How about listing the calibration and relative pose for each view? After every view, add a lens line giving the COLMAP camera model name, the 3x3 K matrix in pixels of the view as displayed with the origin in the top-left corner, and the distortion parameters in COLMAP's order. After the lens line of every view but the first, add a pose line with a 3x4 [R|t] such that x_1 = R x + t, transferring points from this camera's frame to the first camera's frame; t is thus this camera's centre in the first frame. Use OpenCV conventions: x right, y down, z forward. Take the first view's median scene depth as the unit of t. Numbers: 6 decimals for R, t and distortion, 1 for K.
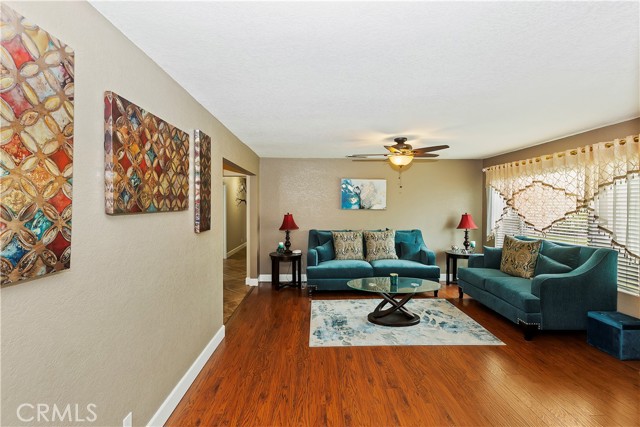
lens RADIAL K [[294.7, 0, 324.7], [0, 294.7, 216.8], [0, 0, 1]] dist [-0.002469, -0.000415]
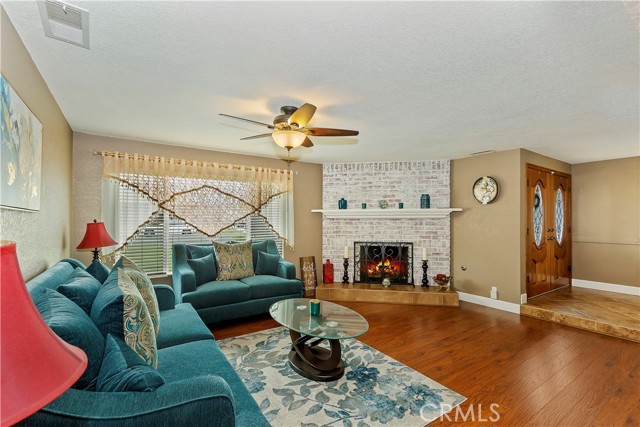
lens RADIAL K [[294.7, 0, 324.7], [0, 294.7, 216.8], [0, 0, 1]] dist [-0.002469, -0.000415]
pose [[-0.540906, 0.011772, 0.841000, -0.399708], [0.032410, 0.999451, 0.006855, -0.009969], [-0.840458, 0.030965, -0.540991, 1.422071]]
